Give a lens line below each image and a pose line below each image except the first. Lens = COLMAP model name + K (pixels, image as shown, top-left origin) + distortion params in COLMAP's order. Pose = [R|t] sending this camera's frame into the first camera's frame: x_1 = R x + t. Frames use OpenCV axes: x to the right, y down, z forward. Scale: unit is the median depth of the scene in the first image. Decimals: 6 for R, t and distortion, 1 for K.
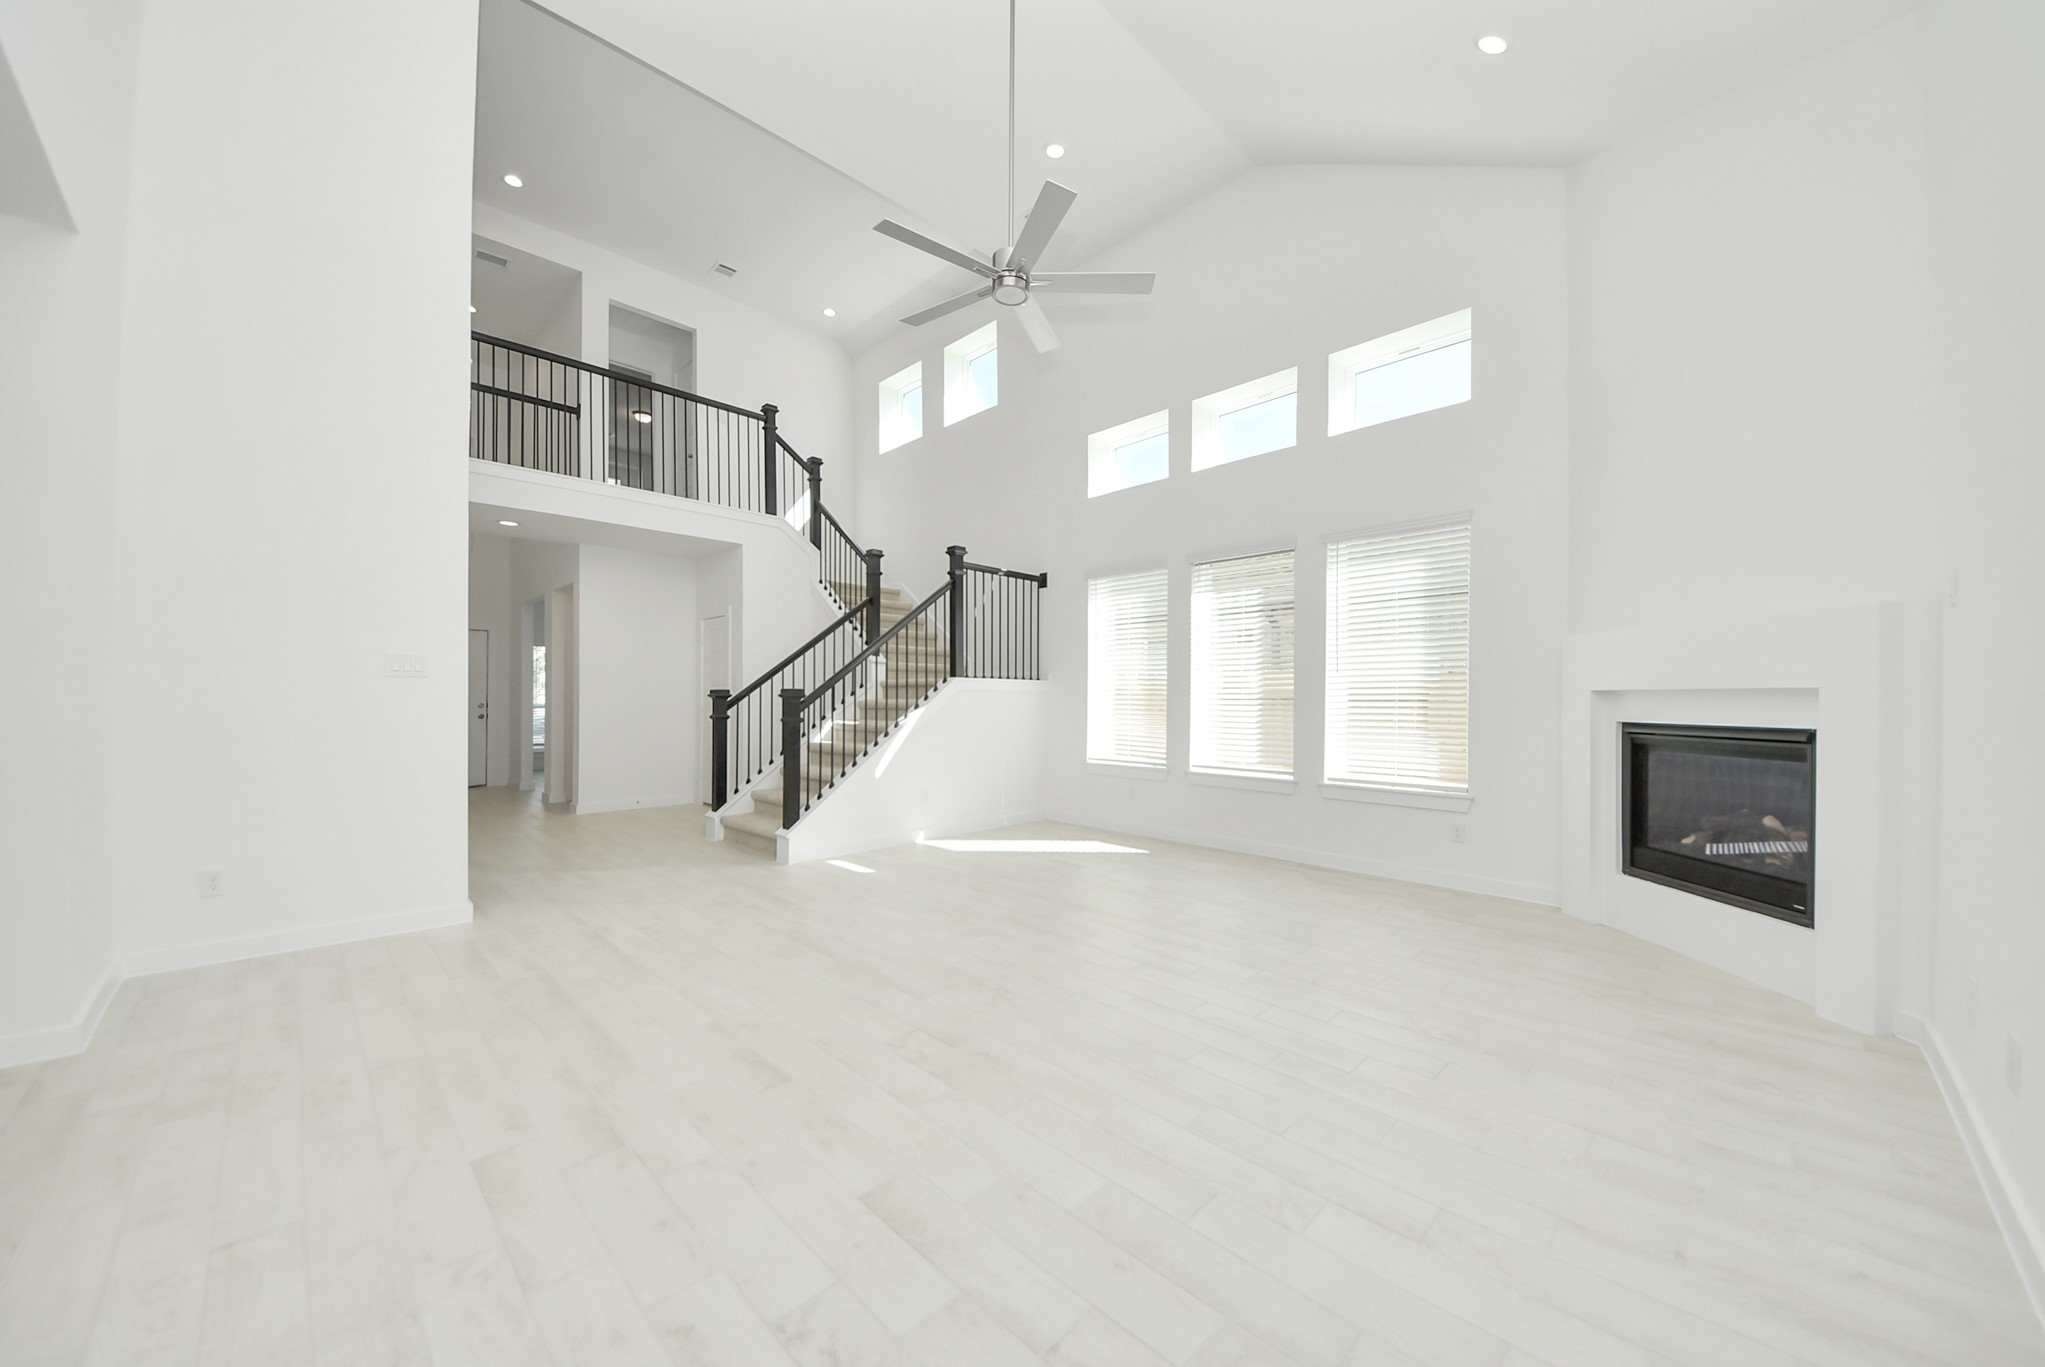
lens RADIAL K [[741.5, 0, 1037.4], [0, 741.5, 697.1], [0, 0, 1]] dist [0.028258, -0.019824]
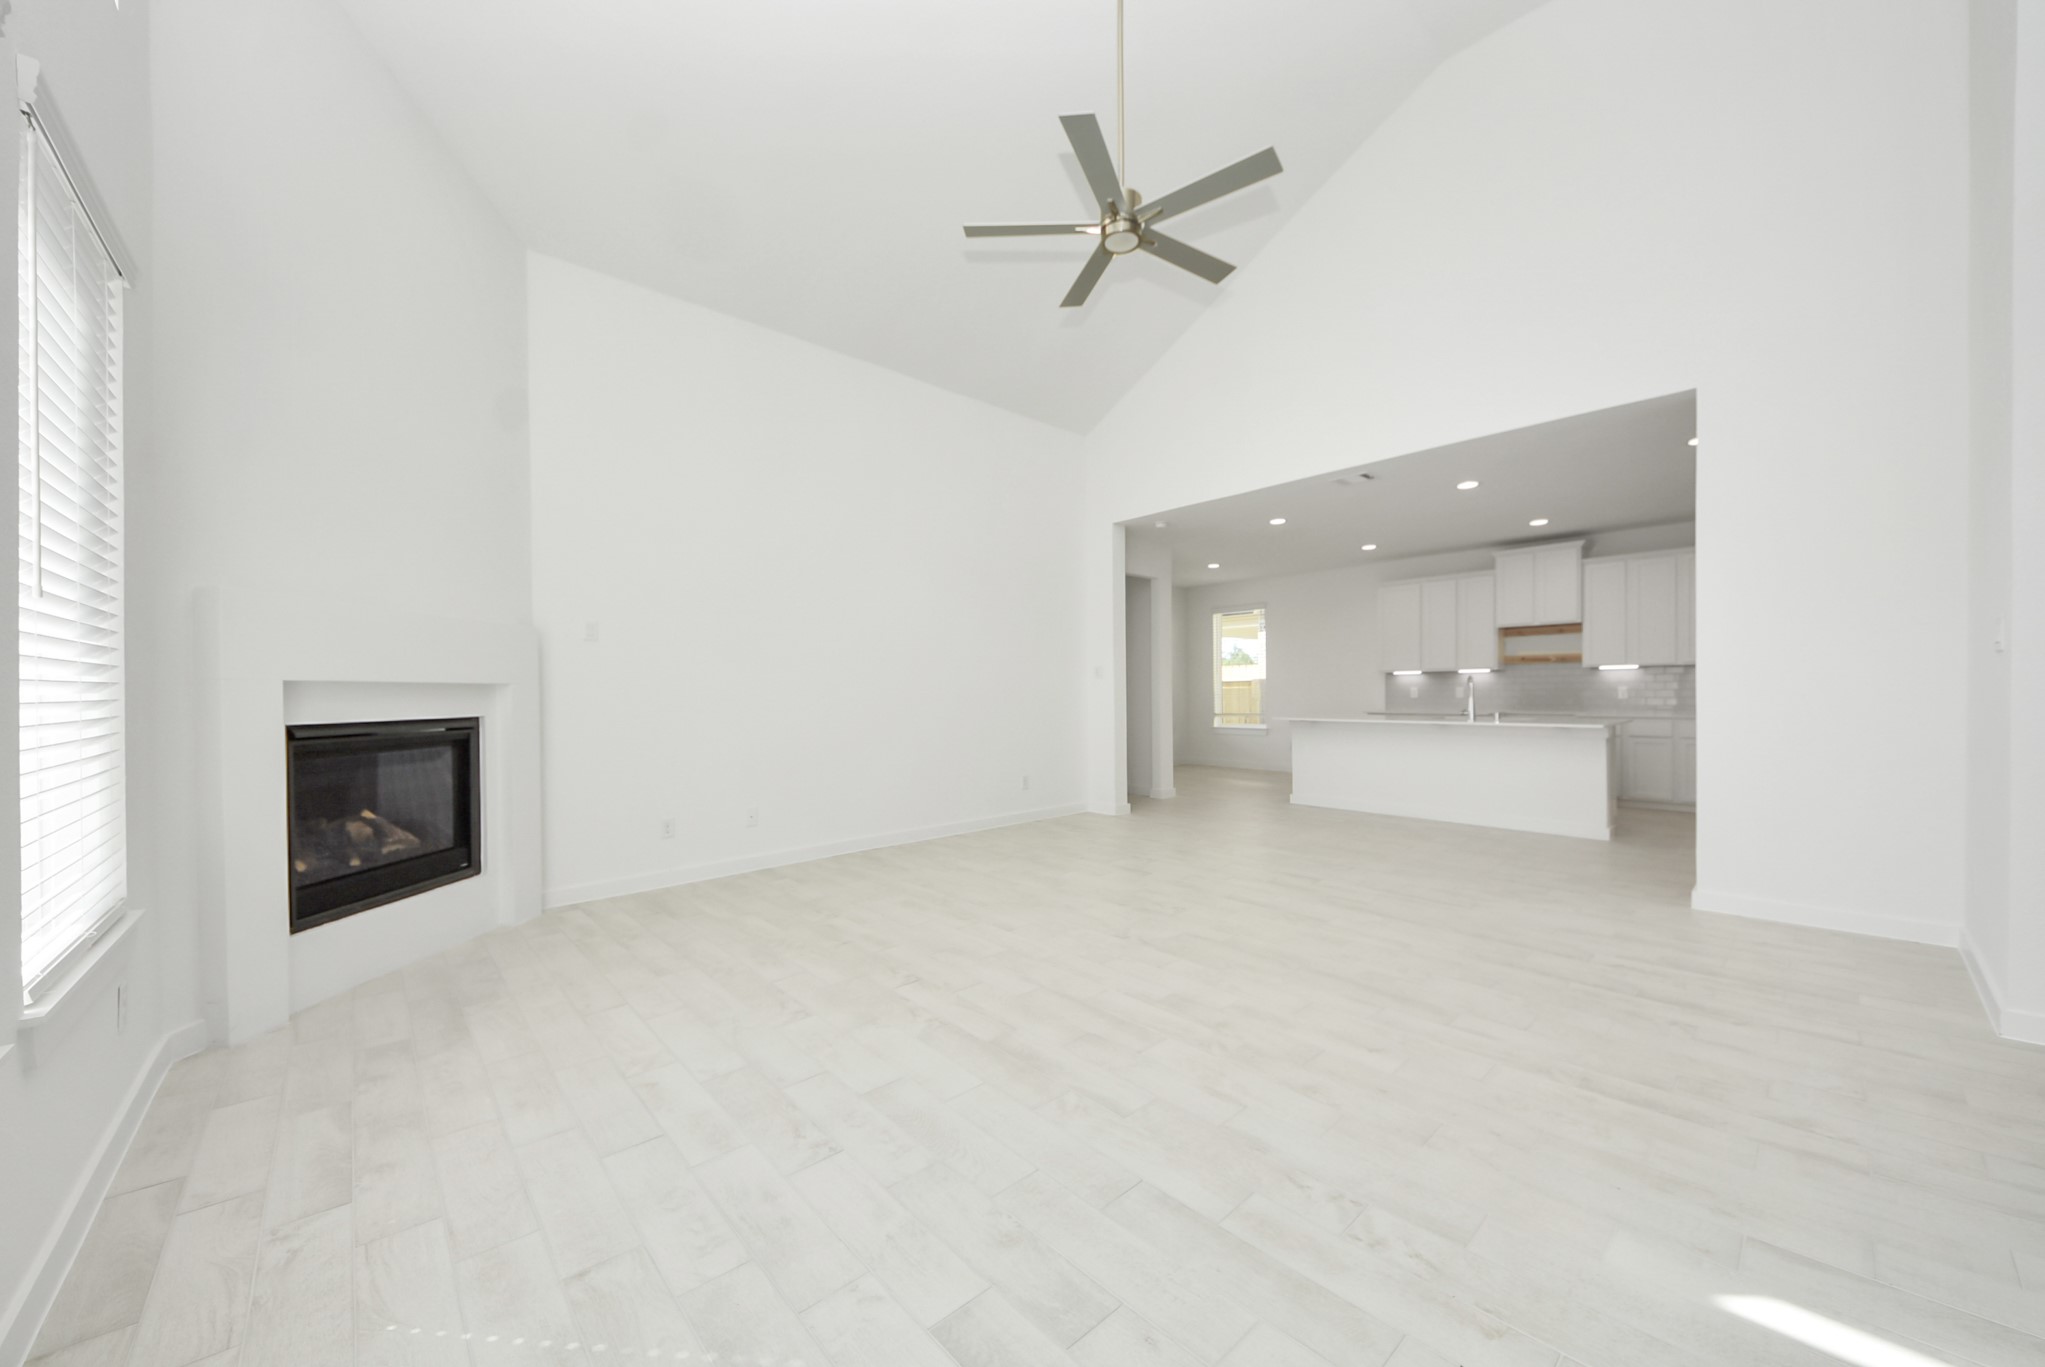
lens RADIAL K [[741.5, 0, 1037.4], [0, 741.5, 697.1], [0, 0, 1]] dist [0.028258, -0.019824]
pose [[-0.999018, 0.002567, 0.044238, 0.019483], [0.002737, 0.999989, 0.003790, 0.003711], [-0.044228, 0.003907, -0.999014, 1.060178]]
